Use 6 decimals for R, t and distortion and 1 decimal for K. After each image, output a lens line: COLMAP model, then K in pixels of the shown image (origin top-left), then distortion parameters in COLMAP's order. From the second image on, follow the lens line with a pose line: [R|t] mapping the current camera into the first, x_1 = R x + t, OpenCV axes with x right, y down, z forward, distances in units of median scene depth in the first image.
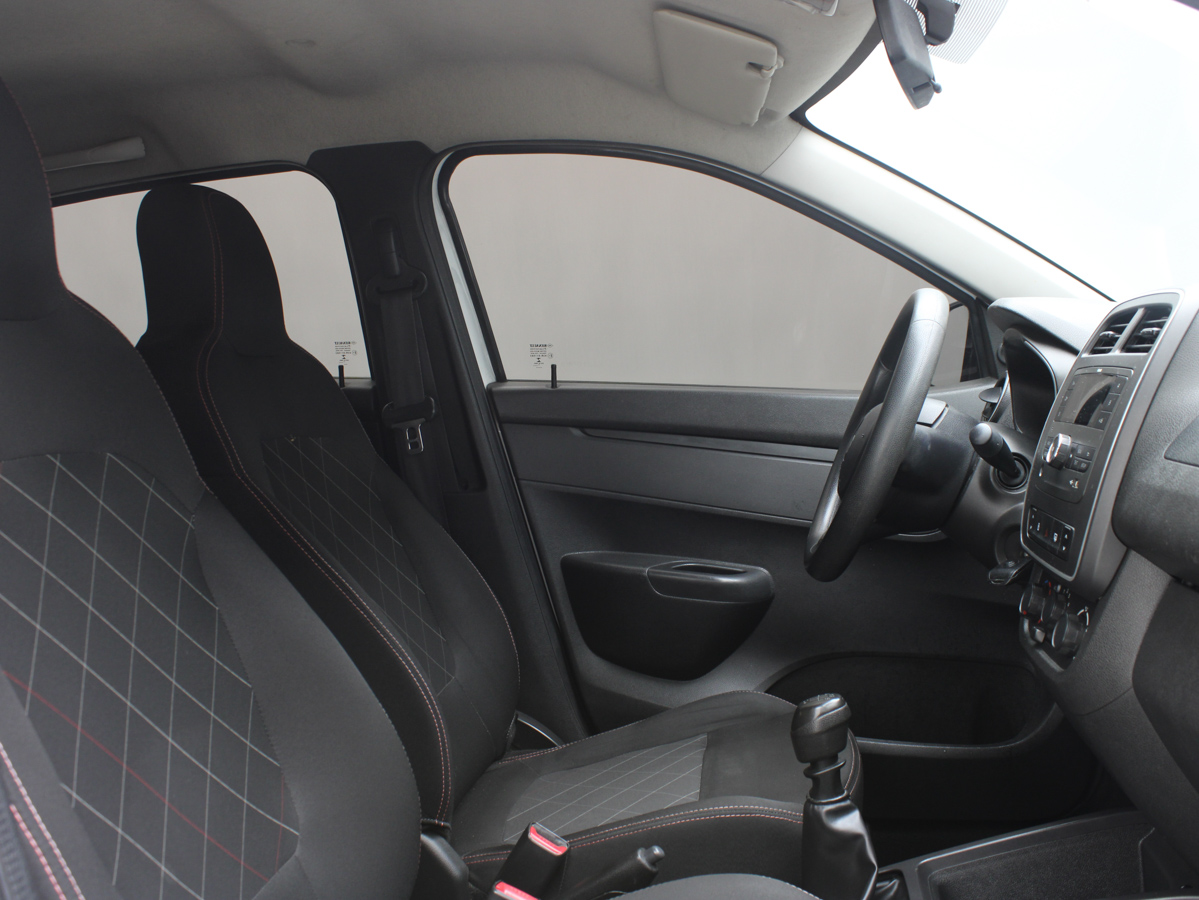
lens RADIAL K [[1233.1, 0, 599.5], [0, 1233.1, 450.0], [0, 0, 1]] dist [-0.147267, 0.126292]
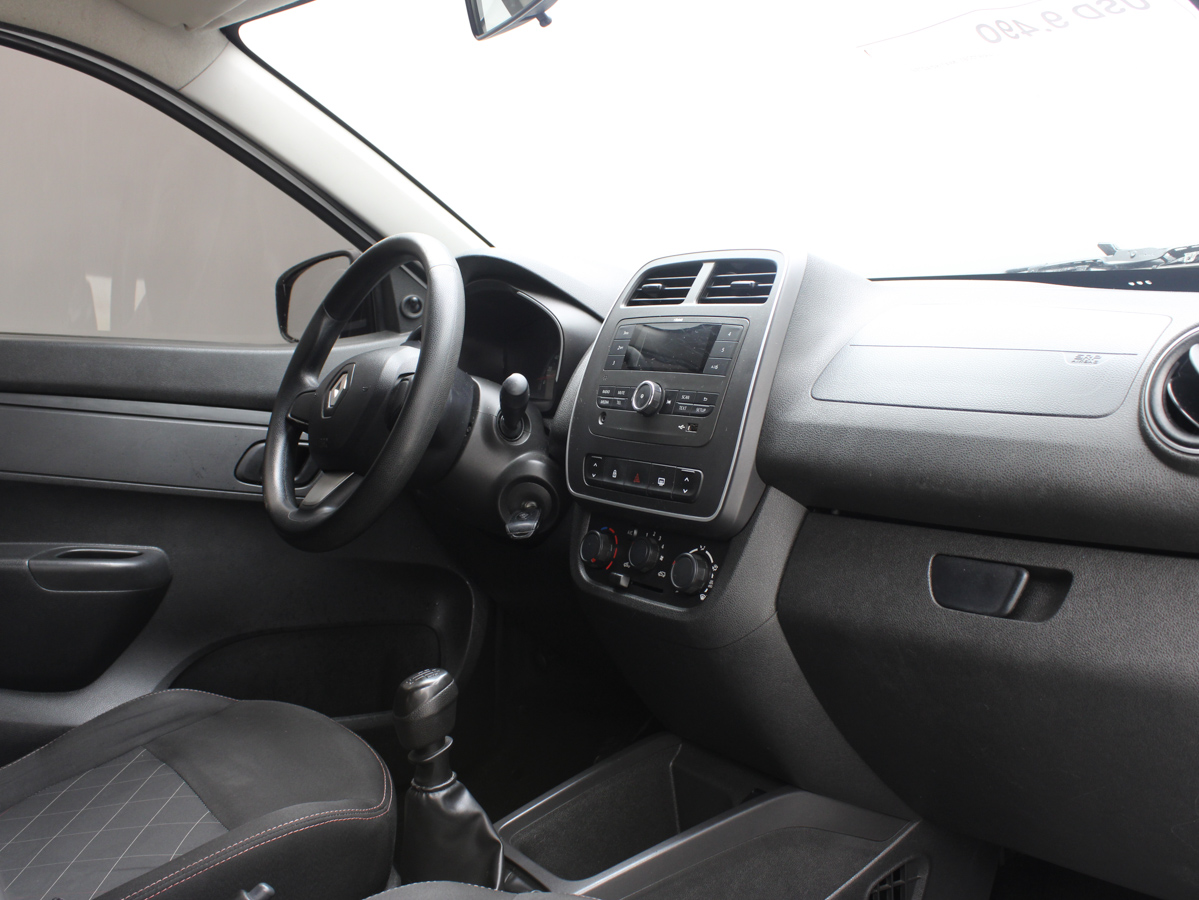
lens RADIAL K [[1233.1, 0, 599.5], [0, 1233.1, 450.0], [0, 0, 1]] dist [-0.147267, 0.126292]
pose [[0.731459, -0.042495, 0.680560, -0.242820], [0.024489, 0.999049, 0.036061, 0.004192], [-0.681445, -0.009711, 0.731805, 0.178105]]
